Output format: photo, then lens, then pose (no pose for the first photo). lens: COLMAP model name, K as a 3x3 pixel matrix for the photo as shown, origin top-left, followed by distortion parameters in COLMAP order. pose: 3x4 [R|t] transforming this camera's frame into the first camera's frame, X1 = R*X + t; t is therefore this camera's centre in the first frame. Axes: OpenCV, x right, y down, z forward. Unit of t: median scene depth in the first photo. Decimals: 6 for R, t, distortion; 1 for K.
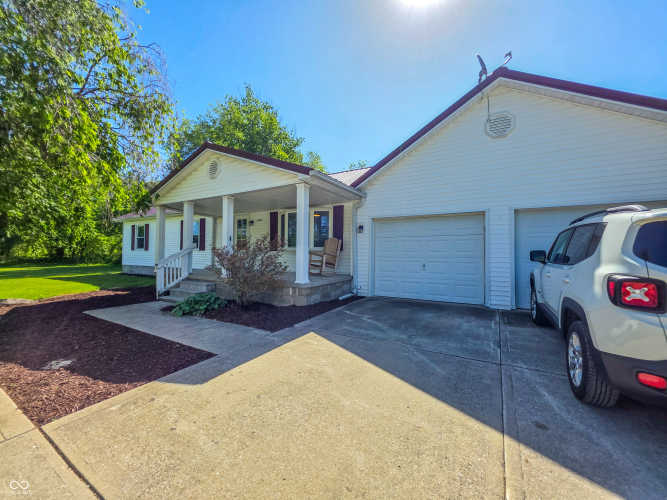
lens RADIAL K [[270.7, 0, 334.4], [0, 270.7, 245.2], [0, 0, 1]] dist [-0.001701, -0.000100]
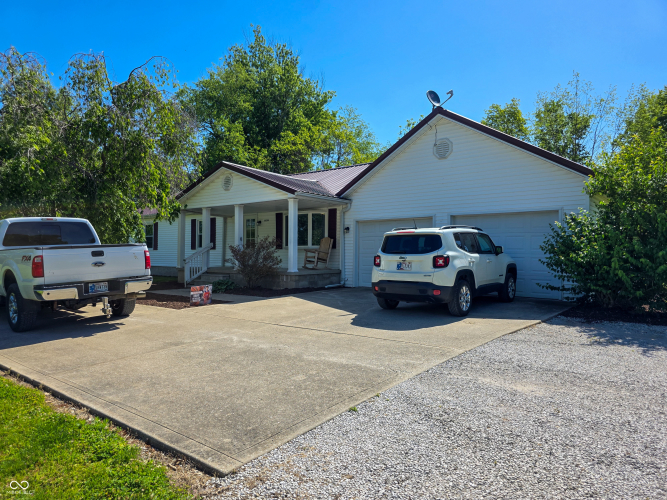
lens RADIAL K [[449.4, 0, 334.6], [0, 449.4, 248.7], [0, 0, 1]] dist [0.043803, -0.002494]
pose [[0.988461, -0.005124, -0.151388, 0.316608], [0.007537, 0.999853, 0.015370, -0.007876], [0.151287, -0.016334, 0.988355, -0.879115]]
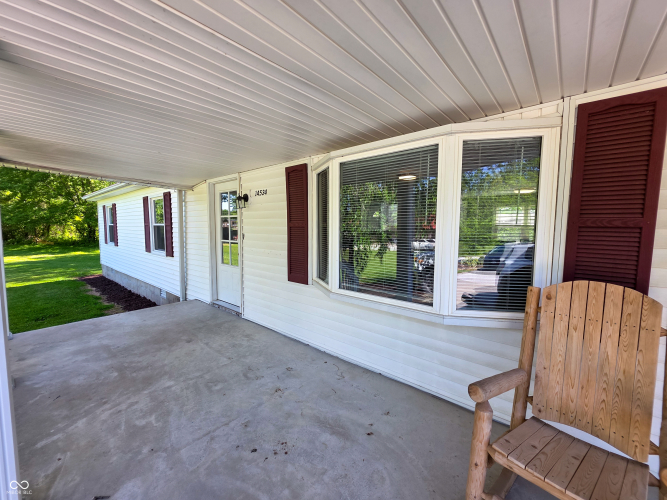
lens RADIAL K [[270.7, 0, 337.1], [0, 270.7, 251.0], [0, 0, 1]] dist [-0.001701, -0.000100]
pose [[0.985123, 0.019754, -0.170709, -0.141927], [-0.001549, 0.994352, 0.106124, -0.066843], [0.171841, -0.104281, 0.979590, 0.816602]]
